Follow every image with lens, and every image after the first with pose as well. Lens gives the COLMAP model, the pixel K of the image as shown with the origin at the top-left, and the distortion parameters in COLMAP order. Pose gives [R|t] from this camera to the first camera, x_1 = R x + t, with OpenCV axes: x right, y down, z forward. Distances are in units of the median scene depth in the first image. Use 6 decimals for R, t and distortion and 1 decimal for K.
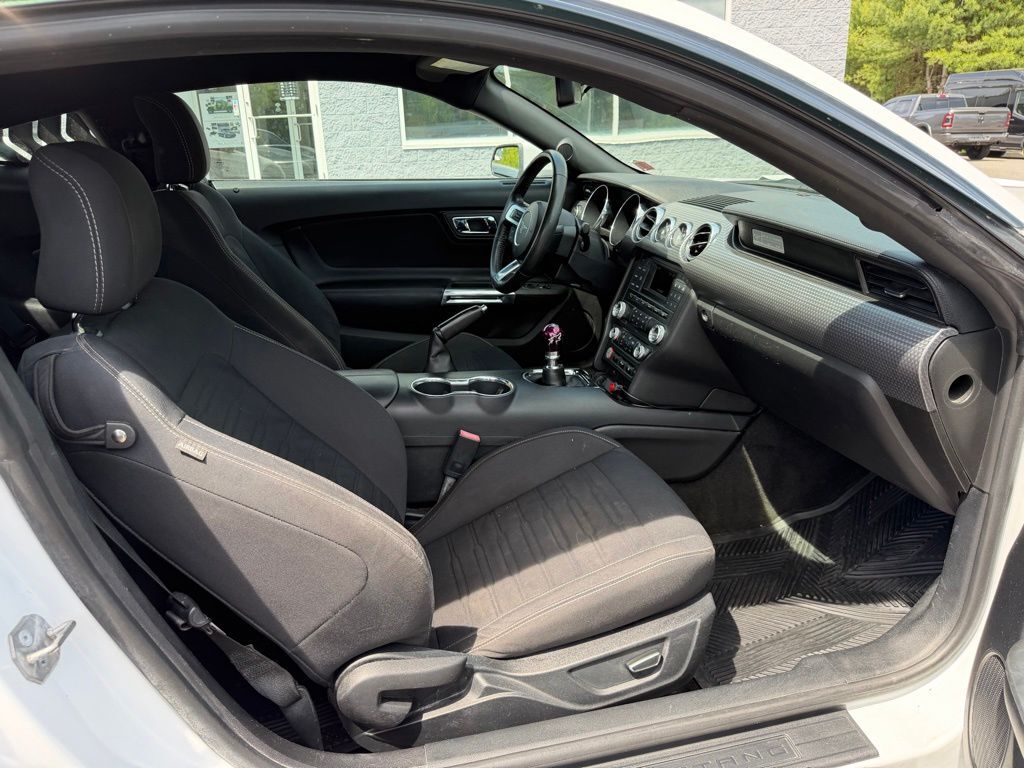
lens RADIAL K [[725.6, 0, 507.4], [0, 725.6, 393.0], [0, 0, 1]] dist [0.039844, -0.046546]
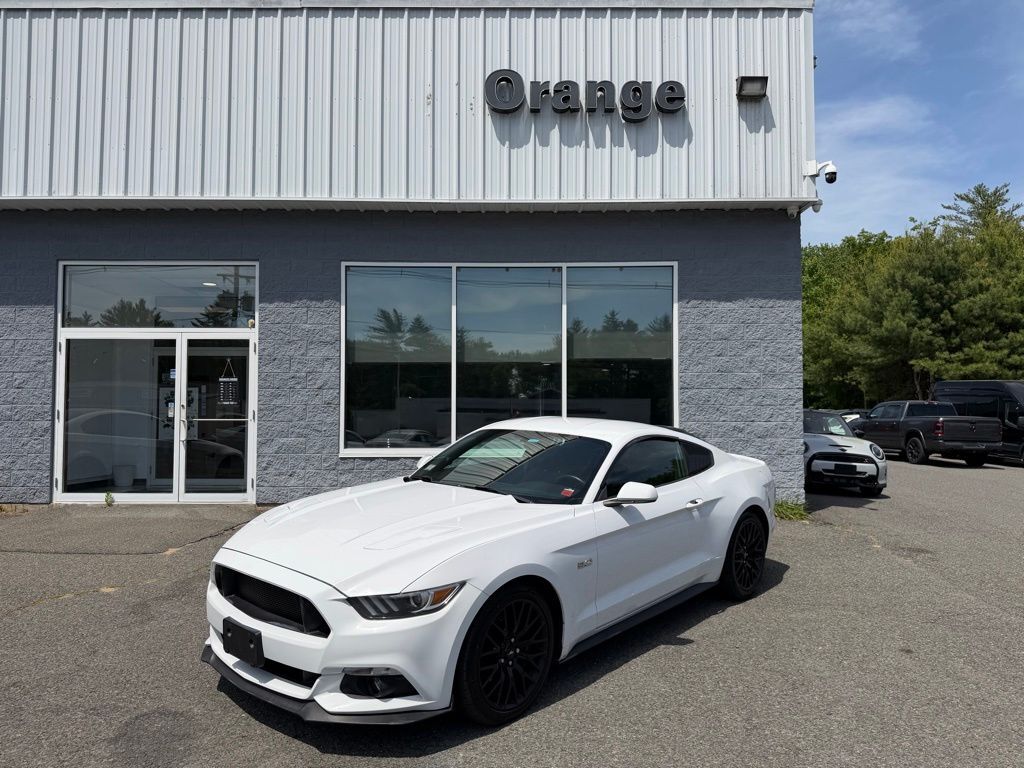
lens RADIAL K [[725.6, 0, 515.2], [0, 725.6, 387.6], [0, 0, 1]] dist [0.039844, -0.046546]
pose [[0.998955, 0.038007, -0.025381, 0.113033], [-0.044555, 0.933551, -0.355665, -0.100649], [0.010177, 0.356424, 0.934269, 0.095809]]
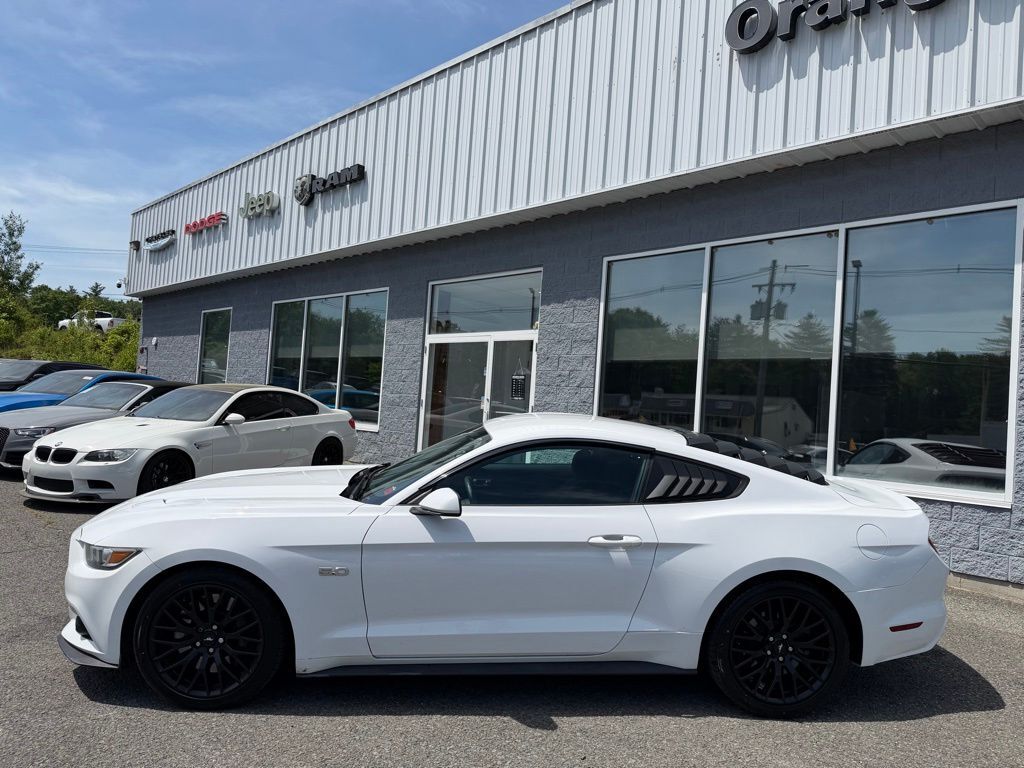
lens RADIAL K [[725.6, 0, 512.7], [0, 725.6, 384.6], [0, 0, 1]] dist [0.039844, -0.046546]
pose [[0.673026, 0.055028, -0.737569, 0.495170], [-0.321289, 0.919977, -0.224536, -0.196520], [0.666191, 0.388091, 0.636848, 0.339149]]
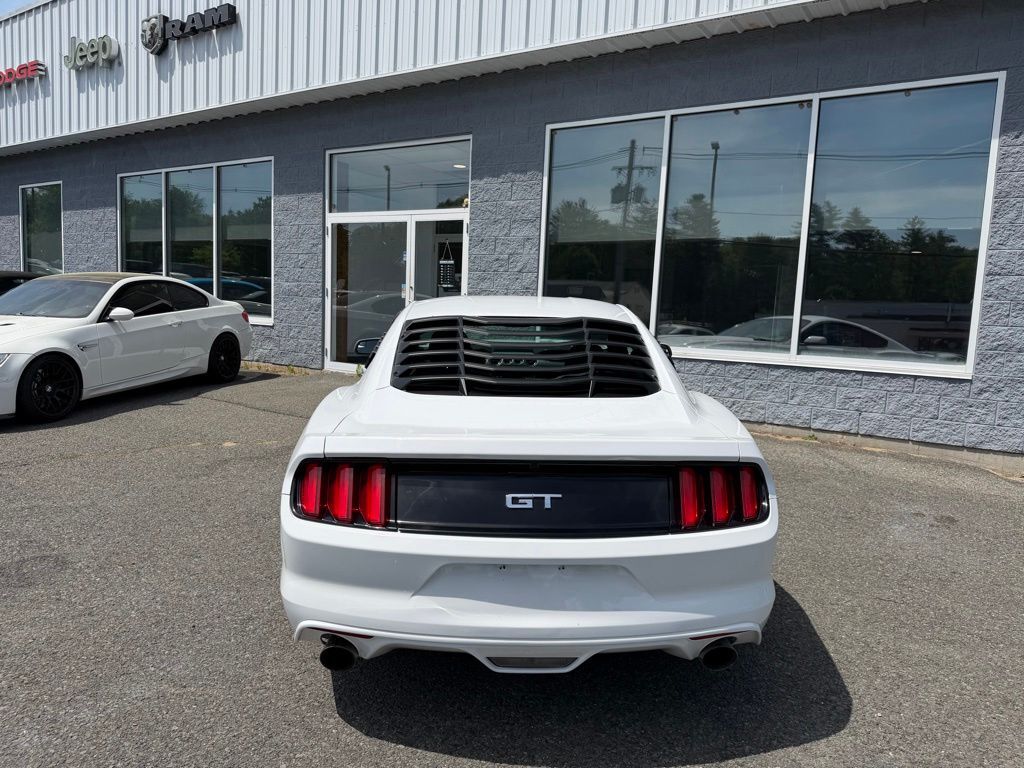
lens RADIAL K [[725.6, 0, 508.1], [0, 725.6, 390.2], [0, 0, 1]] dist [0.039844, -0.046546]
pose [[0.814769, 0.137079, -0.563347, 0.353371], [-0.253728, 0.957968, -0.133866, -0.170961], [0.521318, 0.252007, 0.815303, 0.305922]]
